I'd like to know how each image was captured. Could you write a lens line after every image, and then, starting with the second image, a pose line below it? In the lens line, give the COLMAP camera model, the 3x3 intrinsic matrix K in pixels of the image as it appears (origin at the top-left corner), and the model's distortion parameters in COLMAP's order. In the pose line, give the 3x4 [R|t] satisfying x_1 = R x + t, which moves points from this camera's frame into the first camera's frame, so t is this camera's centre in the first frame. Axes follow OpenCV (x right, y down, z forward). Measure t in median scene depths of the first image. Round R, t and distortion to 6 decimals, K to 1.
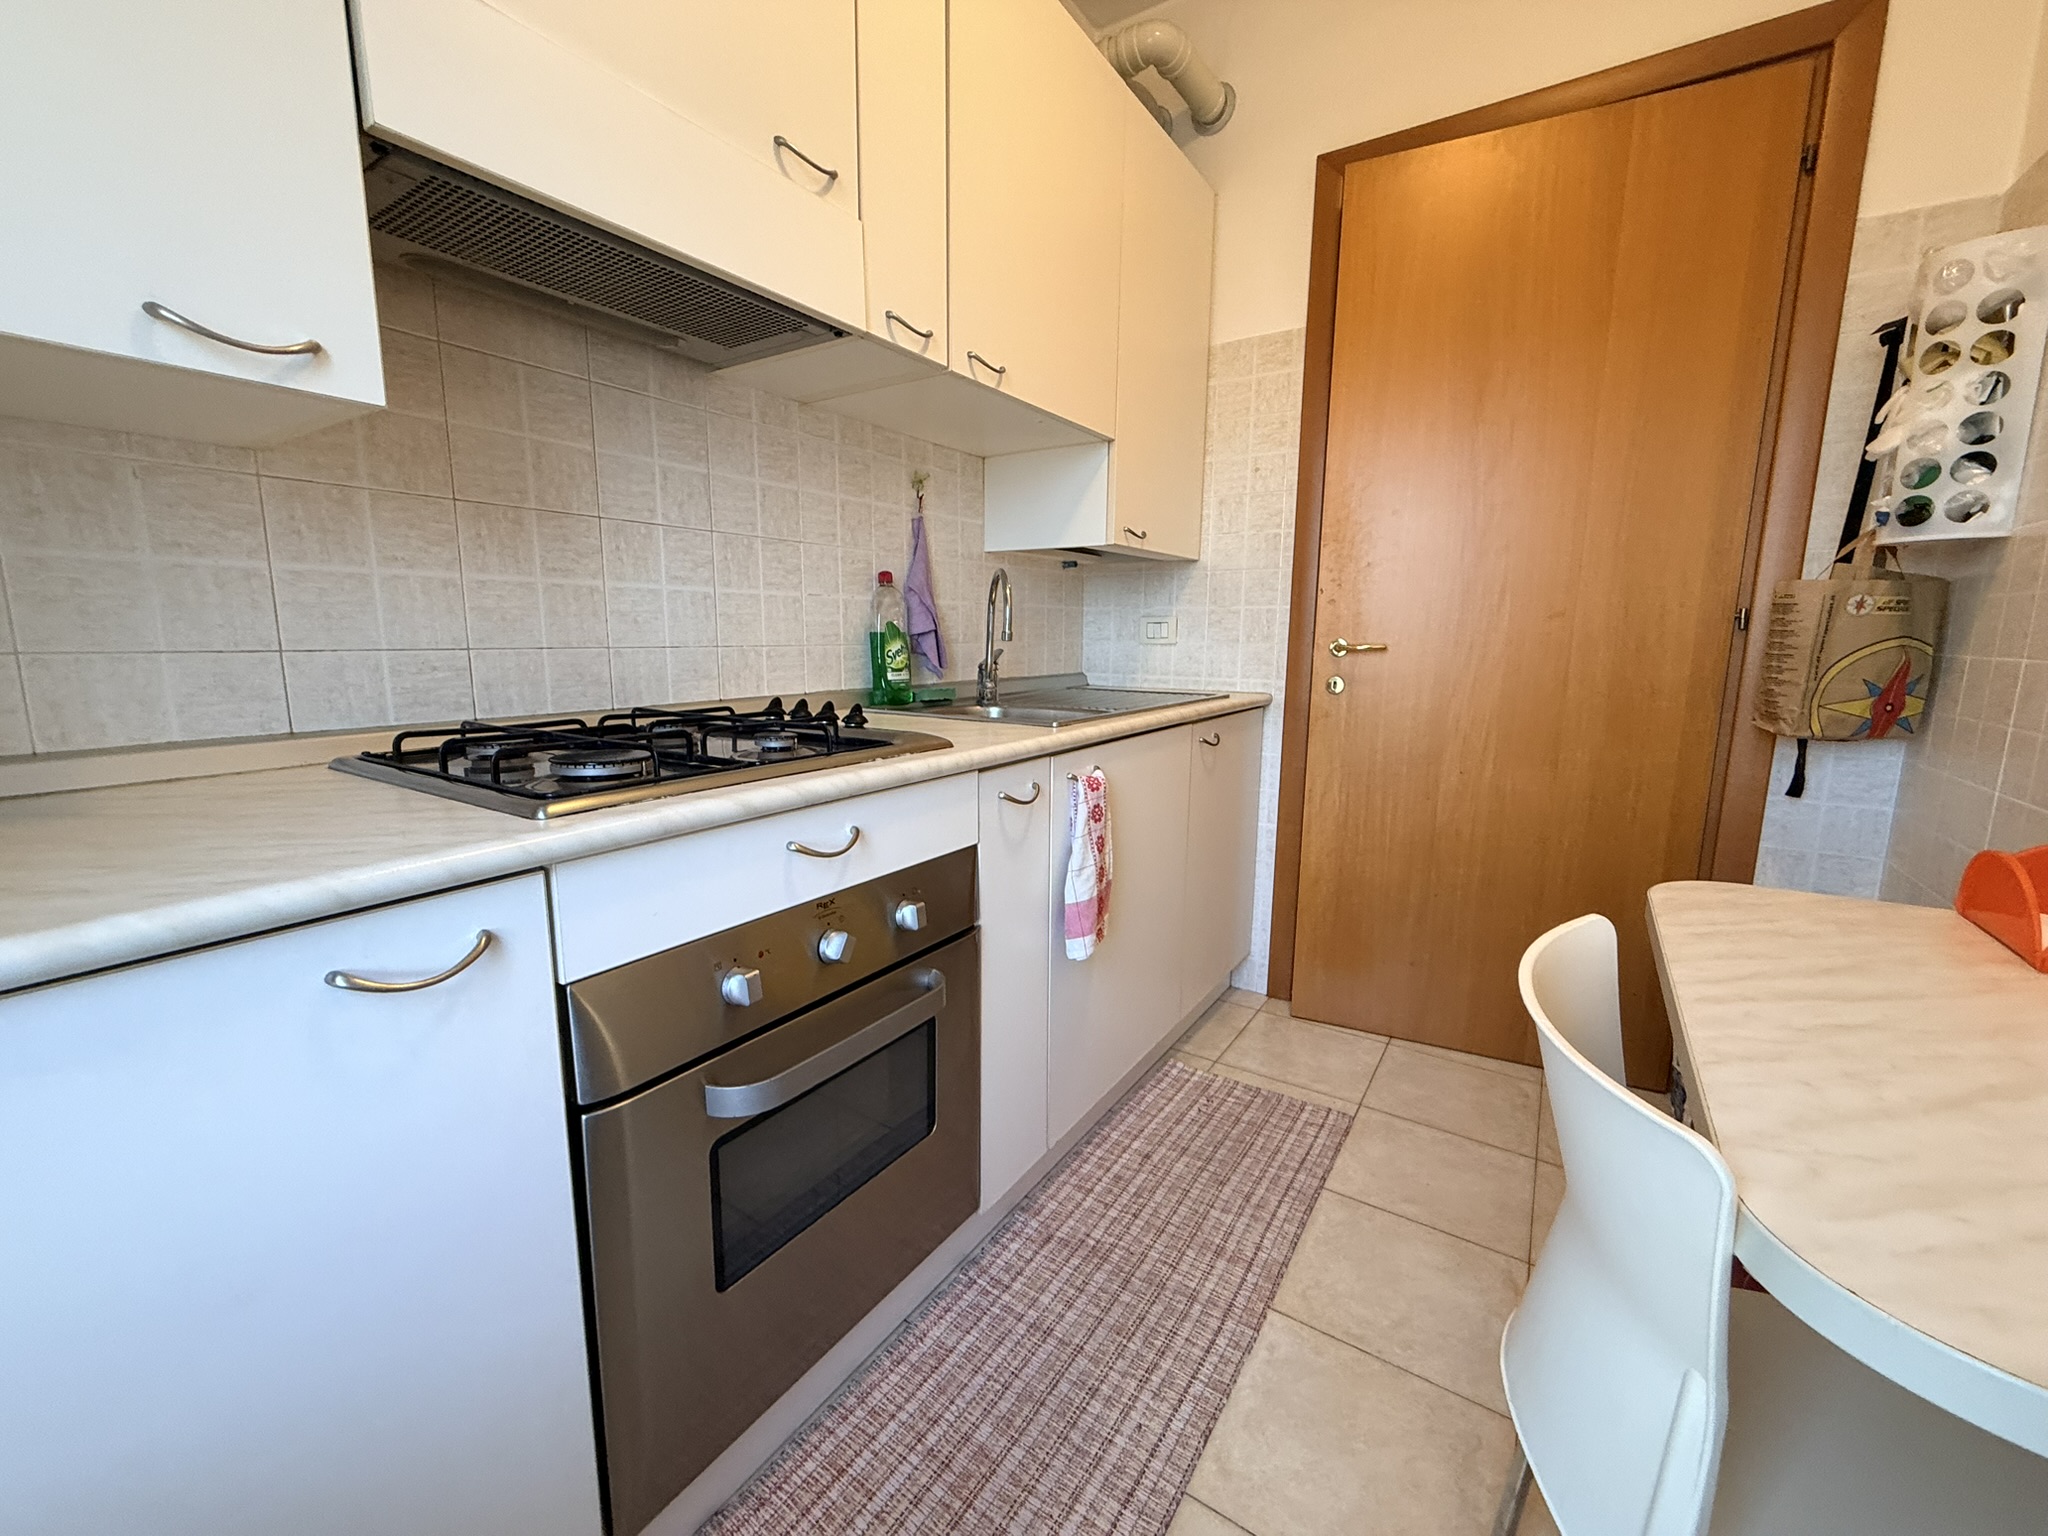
lens RADIAL K [[810.3, 0, 1024.5], [0, 810.3, 764.3], [0, 0, 1]] dist [-0.000103, -0.000073]
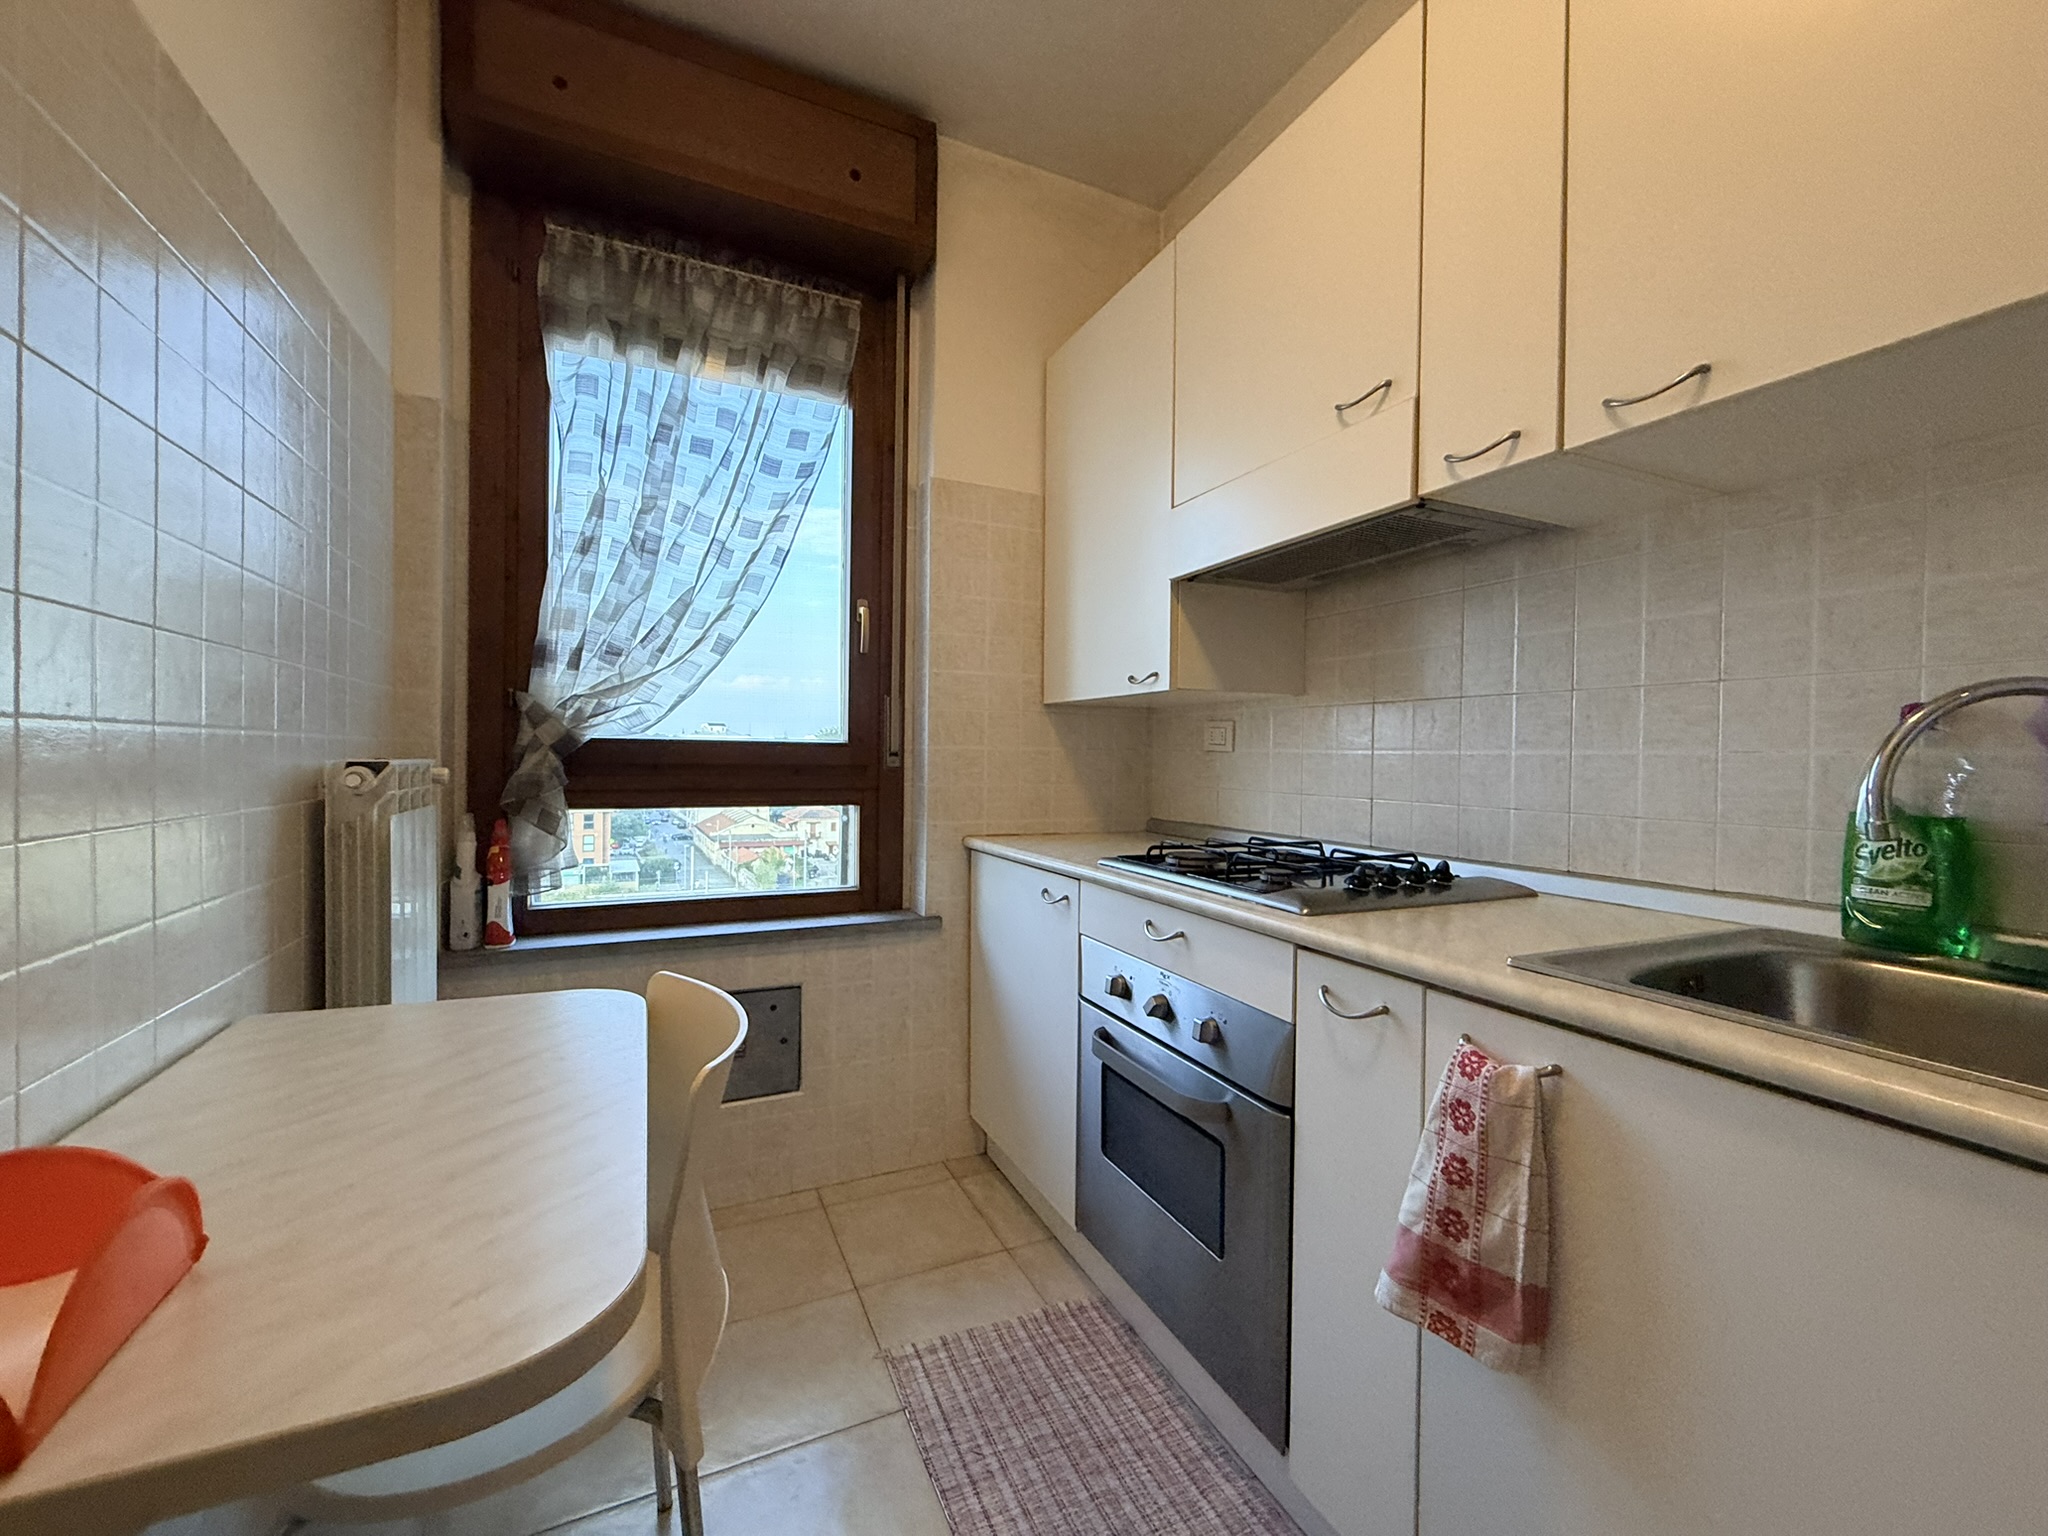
lens RADIAL K [[810.3, 0, 1017.1], [0, 810.3, 765.5], [0, 0, 1]] dist [-0.000103, -0.000073]
pose [[-0.524220, -0.003692, -0.851575, 0.803450], [-0.151356, 0.984473, 0.088905, -0.205581], [0.838024, 0.175497, -0.516639, 1.044227]]
